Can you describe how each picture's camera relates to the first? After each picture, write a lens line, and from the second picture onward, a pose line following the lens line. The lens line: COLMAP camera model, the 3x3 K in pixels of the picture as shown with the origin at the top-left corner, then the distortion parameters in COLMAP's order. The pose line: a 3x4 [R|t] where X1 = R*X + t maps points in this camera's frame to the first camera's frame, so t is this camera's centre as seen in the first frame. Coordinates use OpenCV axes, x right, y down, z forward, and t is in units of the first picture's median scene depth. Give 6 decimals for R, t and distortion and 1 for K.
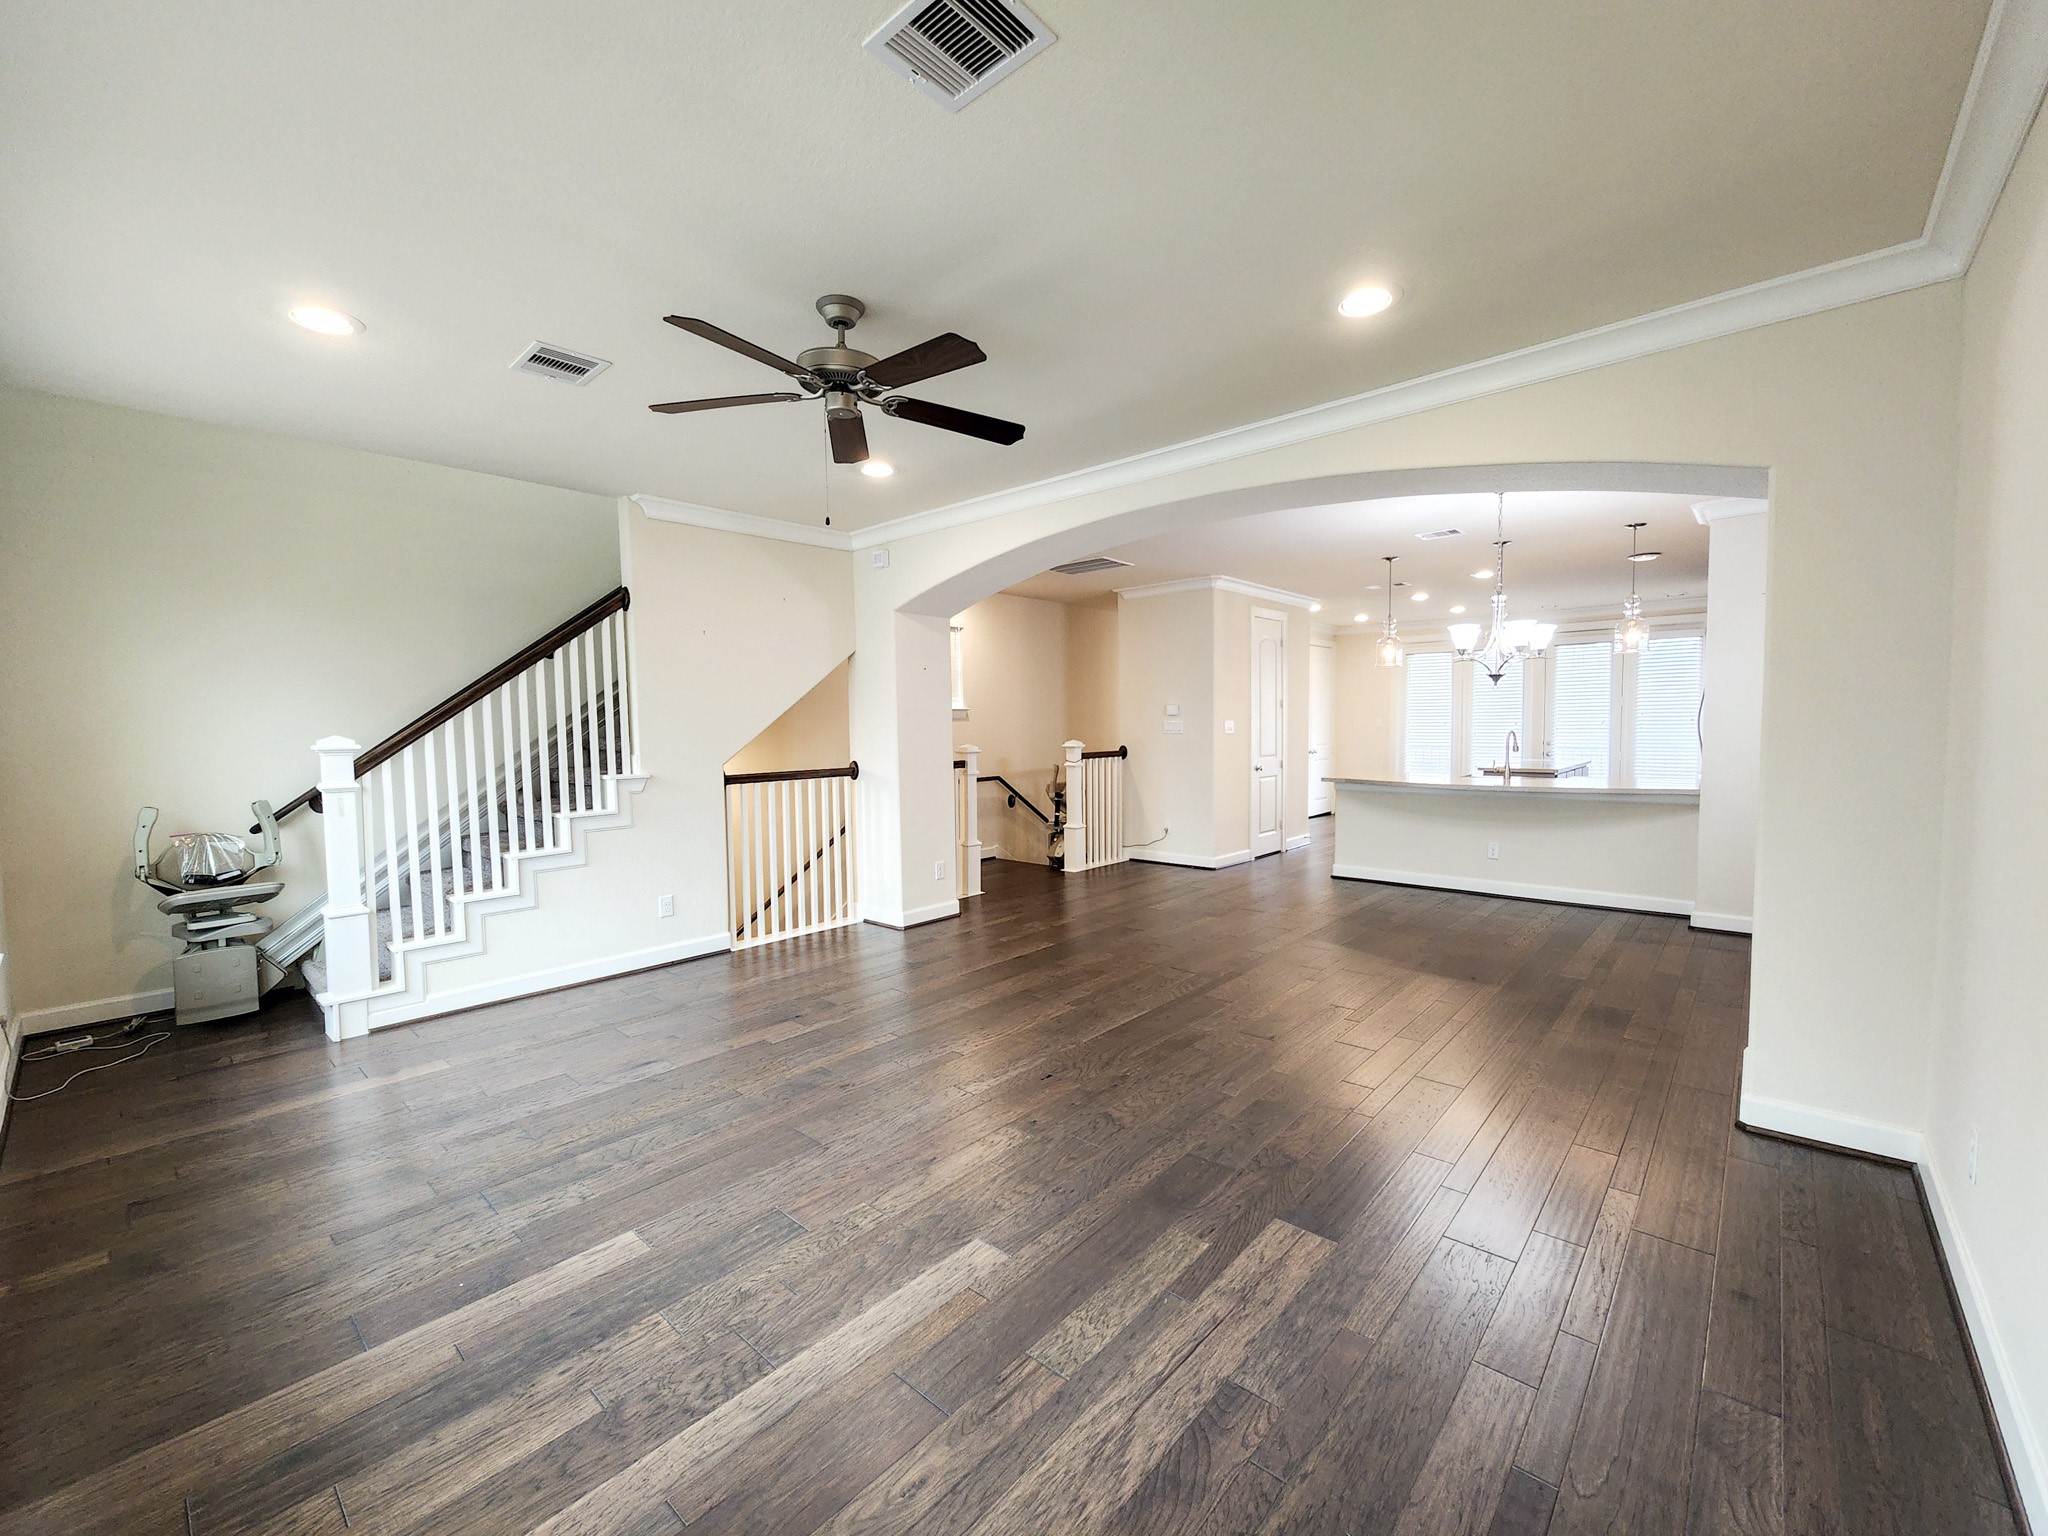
lens RADIAL K [[832.9, 0, 1026.5], [0, 832.9, 767.8], [0, 0, 1]] dist [-0.001783, -0.000859]
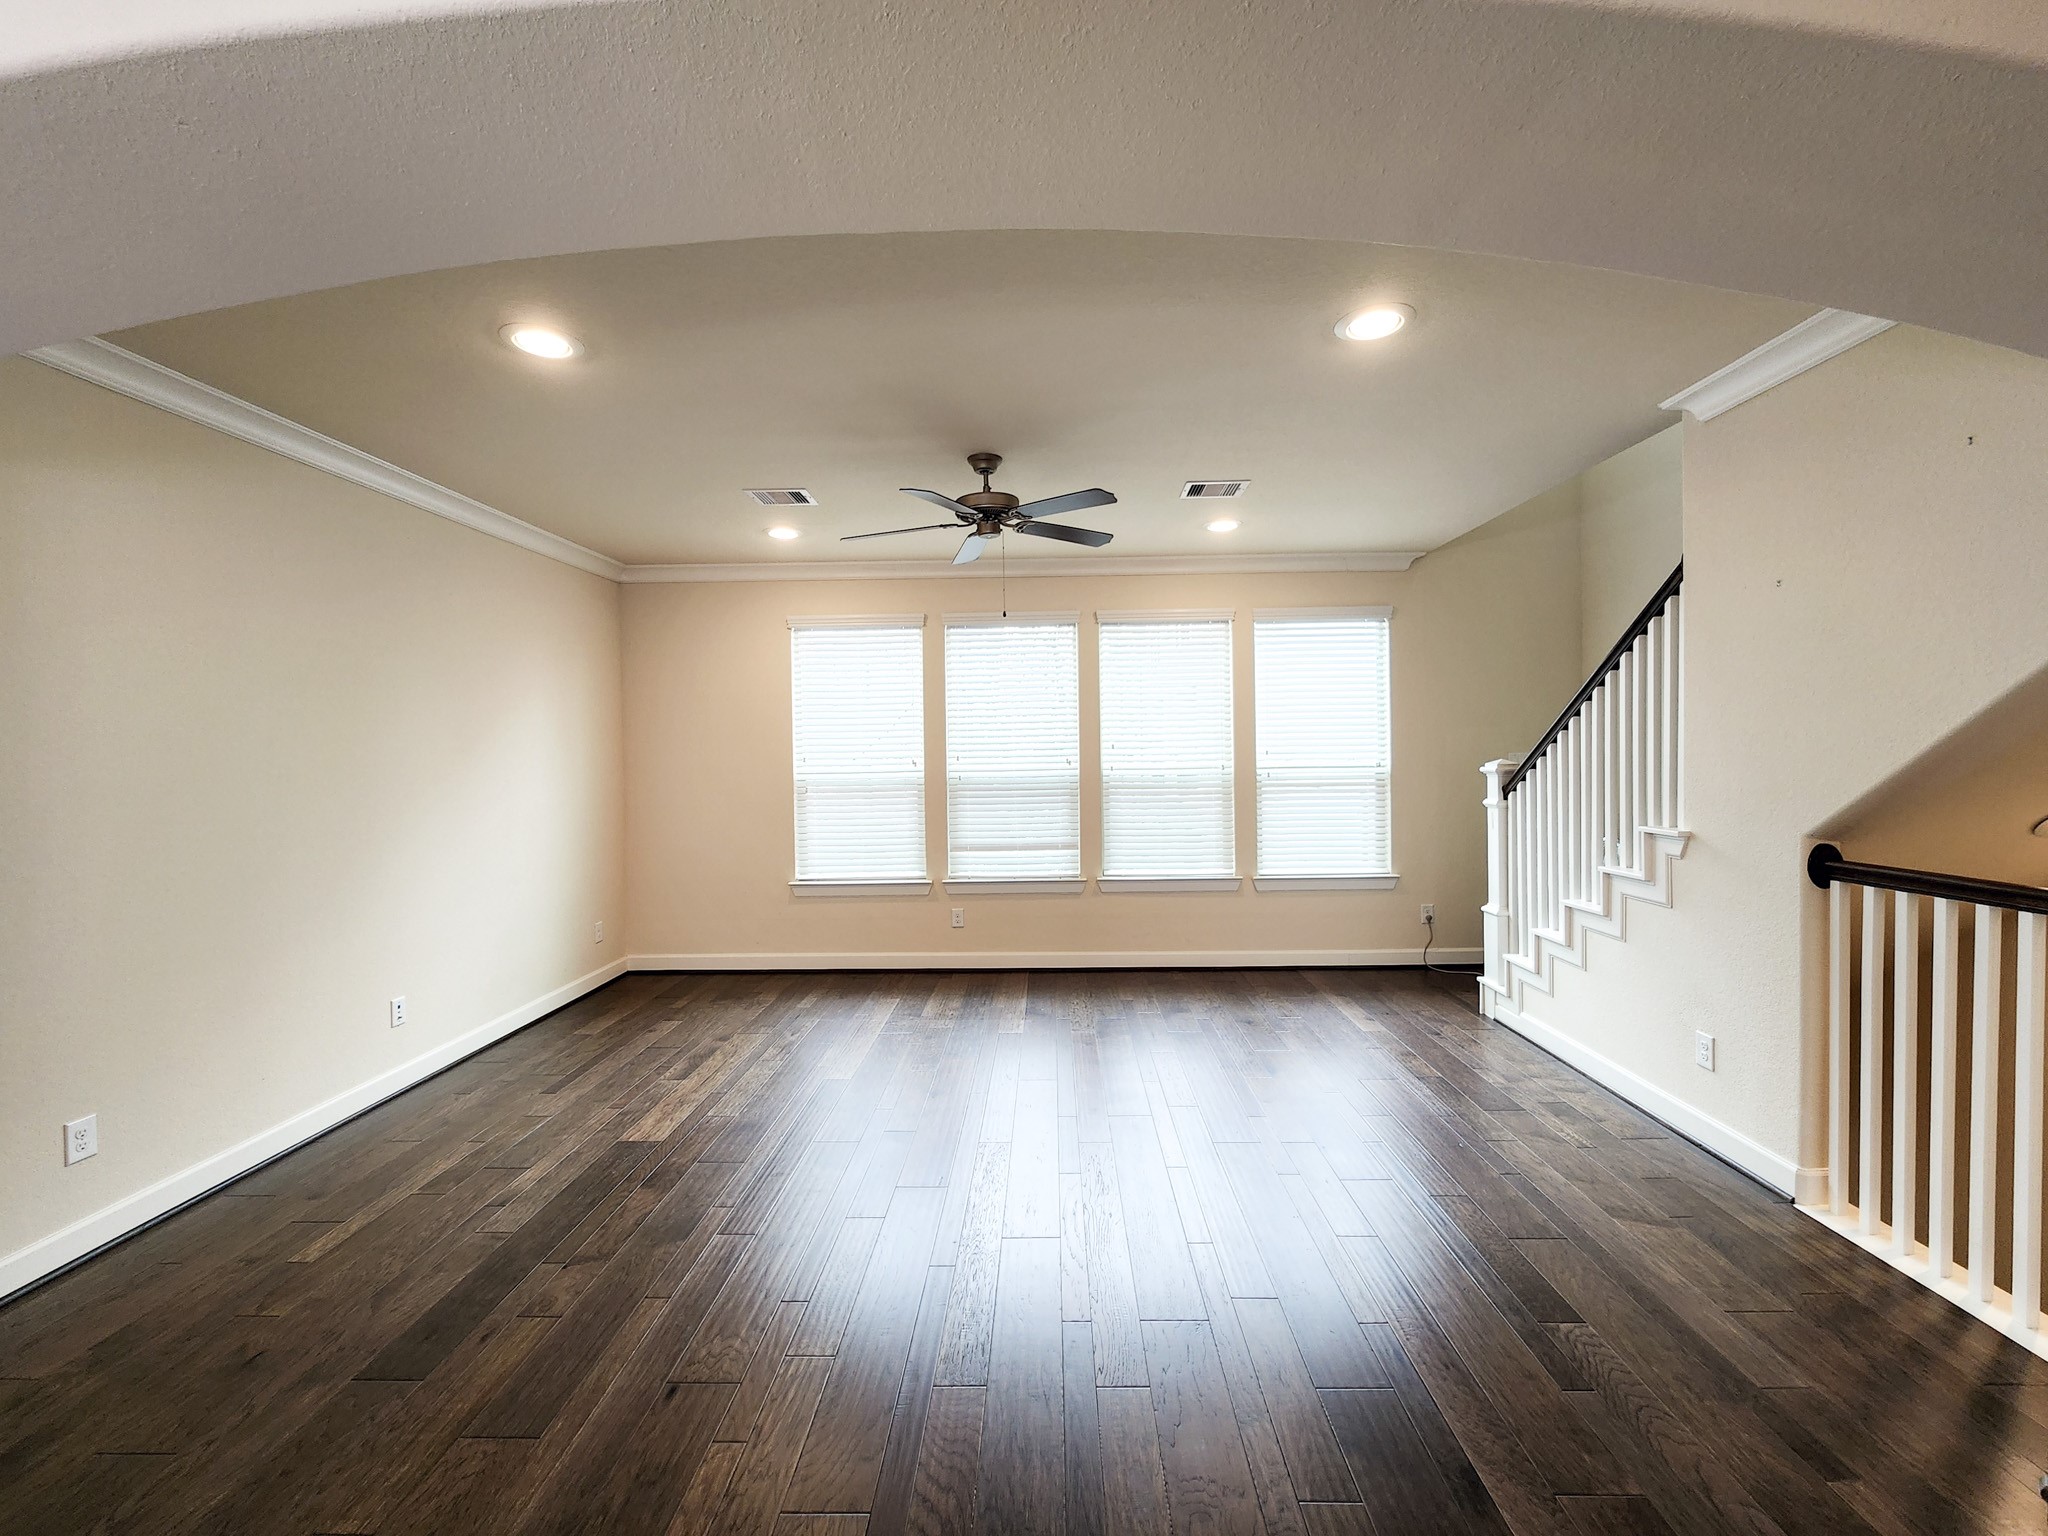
lens RADIAL K [[832.9, 0, 1024.8], [0, 832.9, 748.9], [0, 0, 1]] dist [-0.001783, -0.000859]
pose [[-0.758899, 0.030235, -0.650506, 0.419047], [-0.010605, 0.998215, 0.058768, -0.109515], [0.651122, 0.051498, -0.757224, 1.393409]]
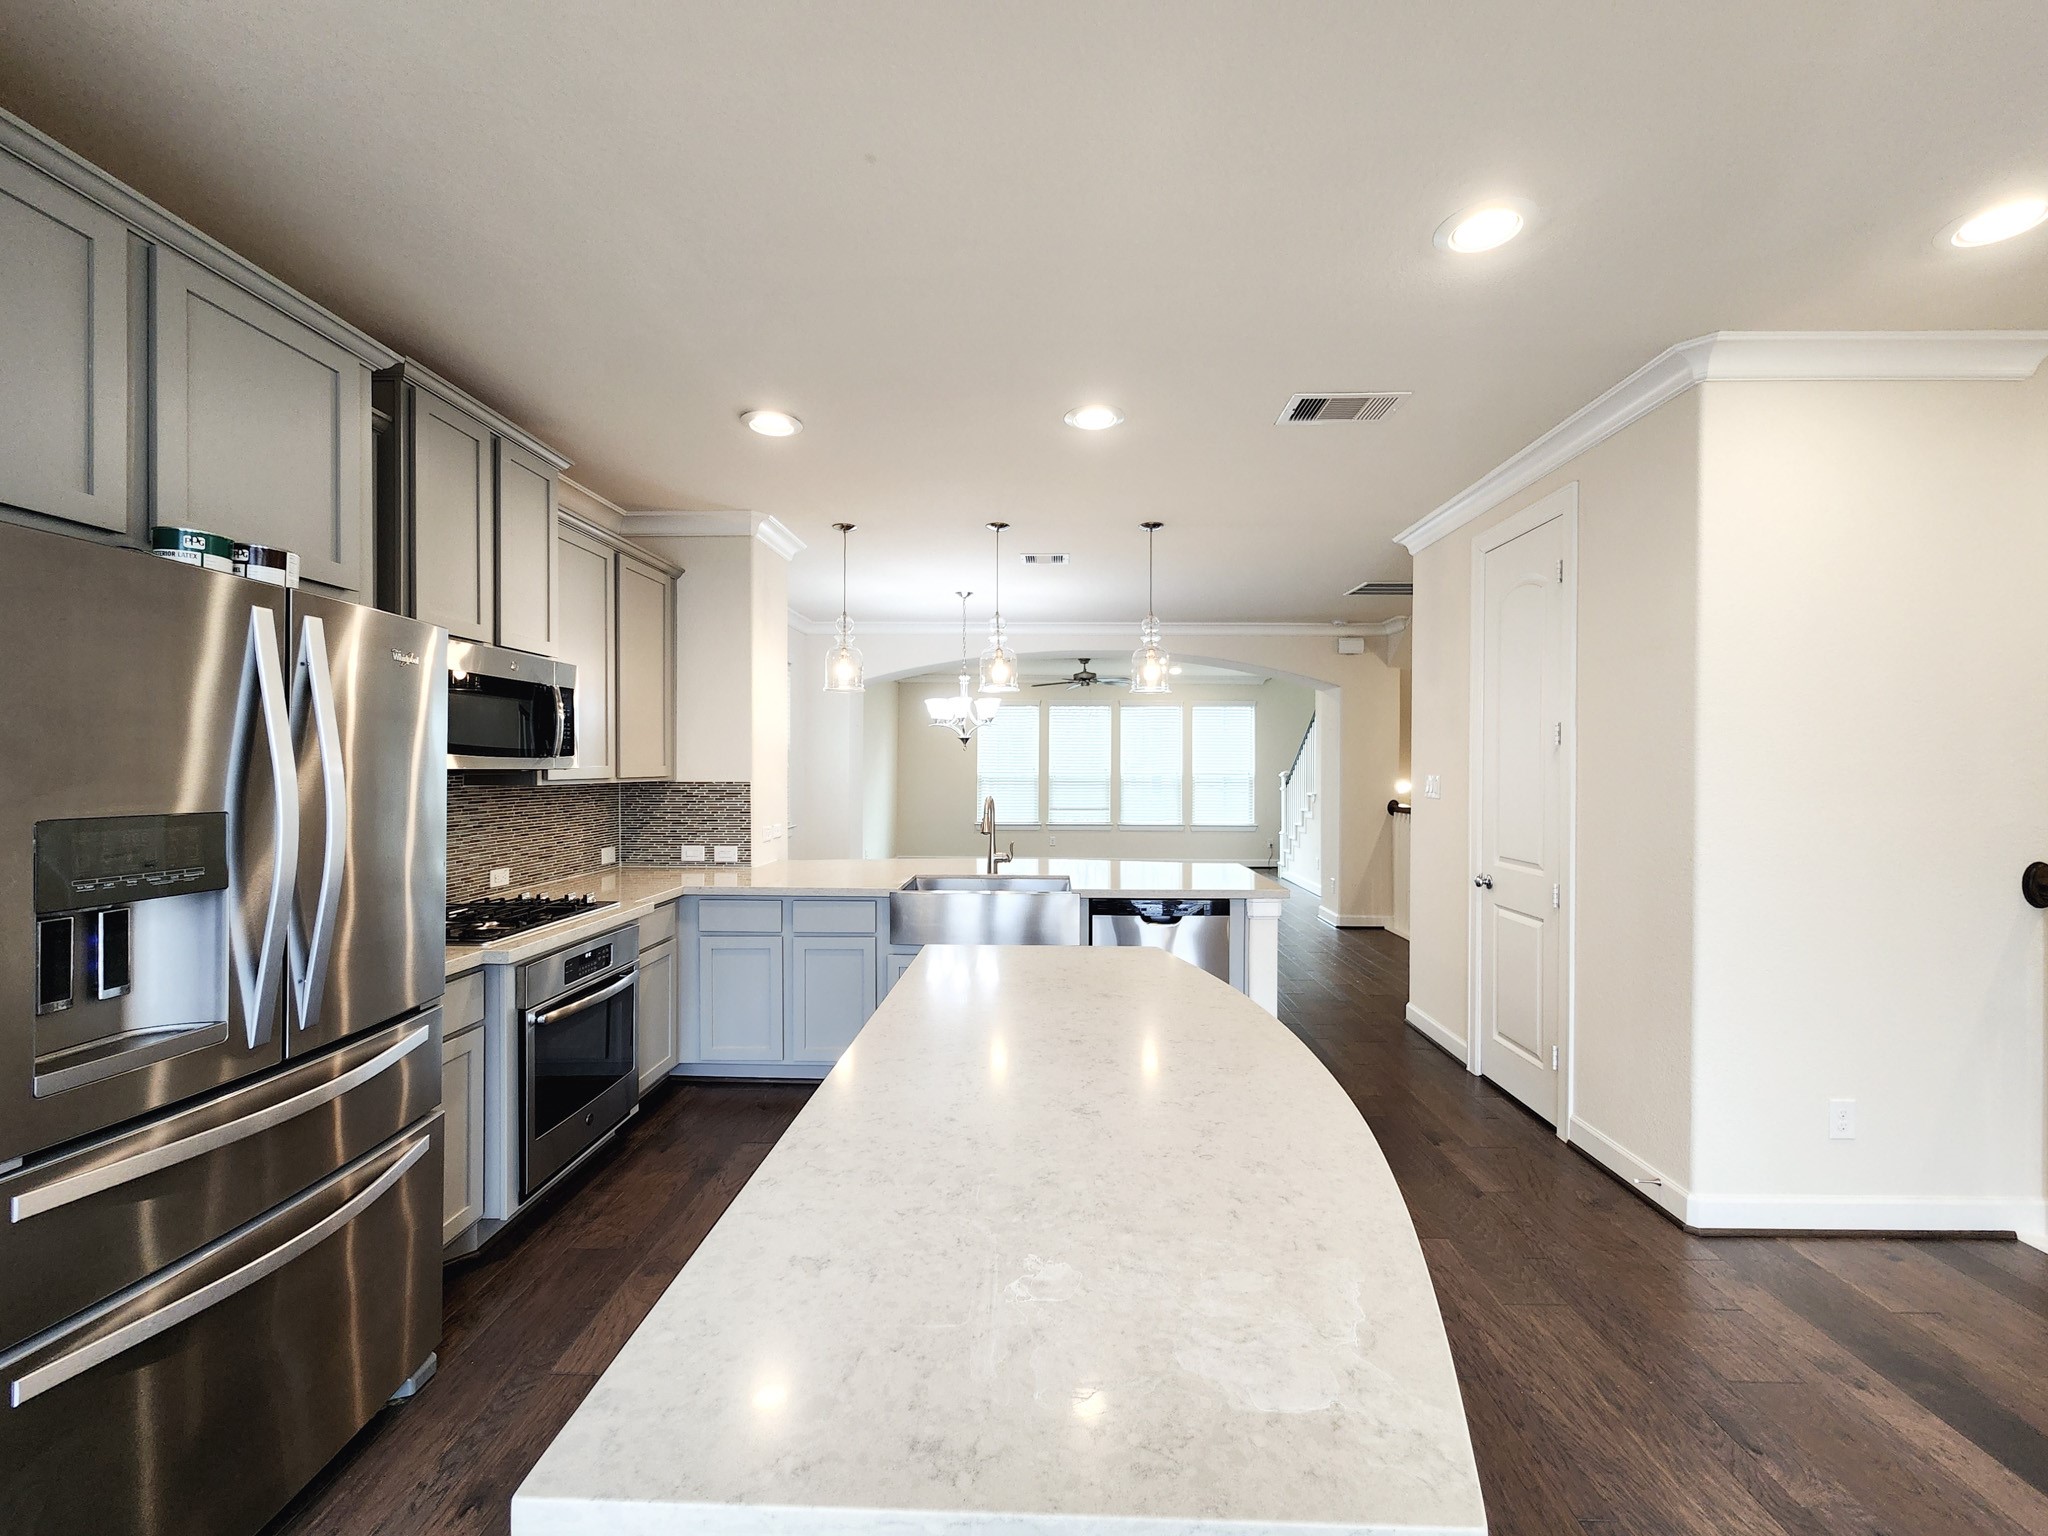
lens RADIAL K [[832.9, 0, 1030.1], [0, 832.9, 767.4], [0, 0, 1]] dist [-0.001783, -0.000859]
pose [[-0.762011, 0.011795, -0.647457, 1.577040], [-0.029091, 0.998201, 0.052423, -0.163756], [0.646910, 0.058782, -0.760297, 2.461802]]
